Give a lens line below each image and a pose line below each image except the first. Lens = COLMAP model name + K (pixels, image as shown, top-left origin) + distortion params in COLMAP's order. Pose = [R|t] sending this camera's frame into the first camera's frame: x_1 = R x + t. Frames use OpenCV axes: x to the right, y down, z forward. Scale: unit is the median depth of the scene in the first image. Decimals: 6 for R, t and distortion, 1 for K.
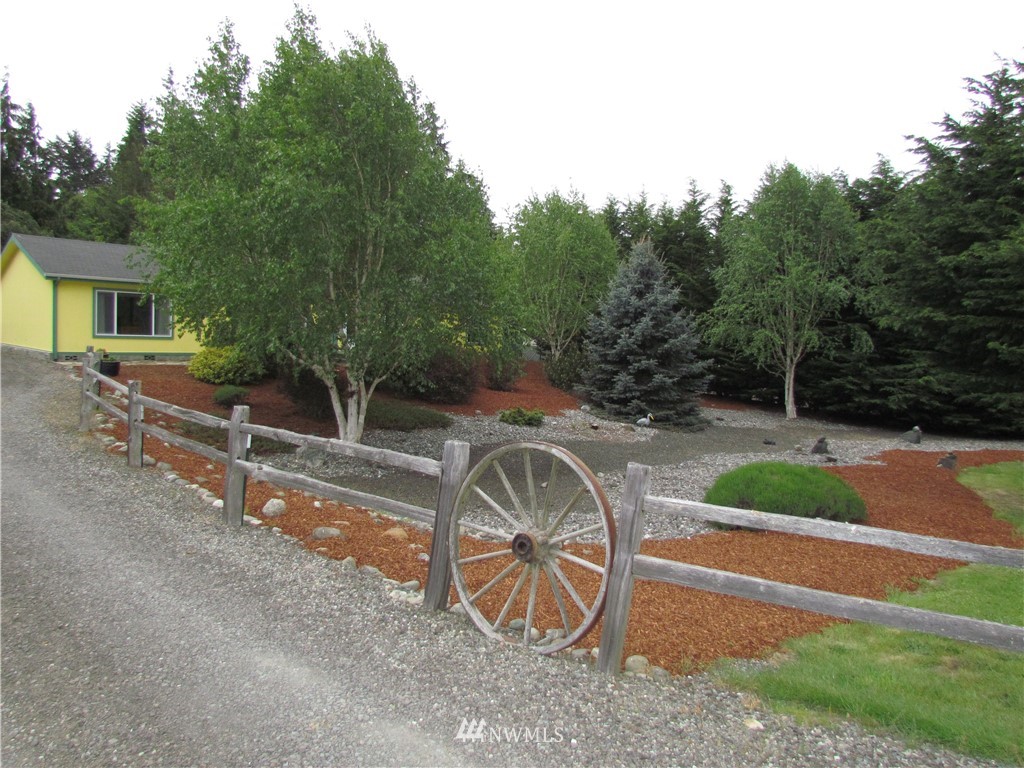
lens RADIAL K [[719.5, 0, 511.7], [0, 719.5, 393.0], [0, 0, 1]] dist [-0.024445, 0.002178]
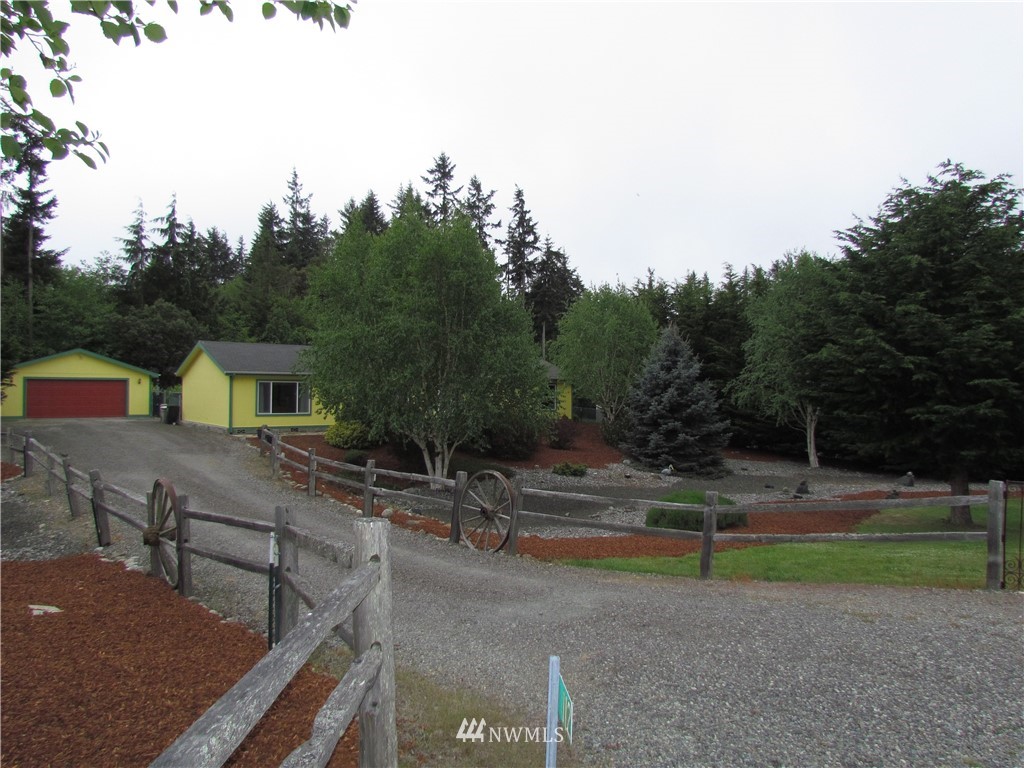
lens RADIAL K [[719.5, 0, 517.0], [0, 719.5, 380.6], [0, 0, 1]] dist [-0.024445, 0.002178]
pose [[0.990440, -0.033626, -0.133786, 0.087496], [0.020229, 0.994755, -0.100264, 0.001825], [0.136456, 0.096599, 0.985925, -0.273791]]
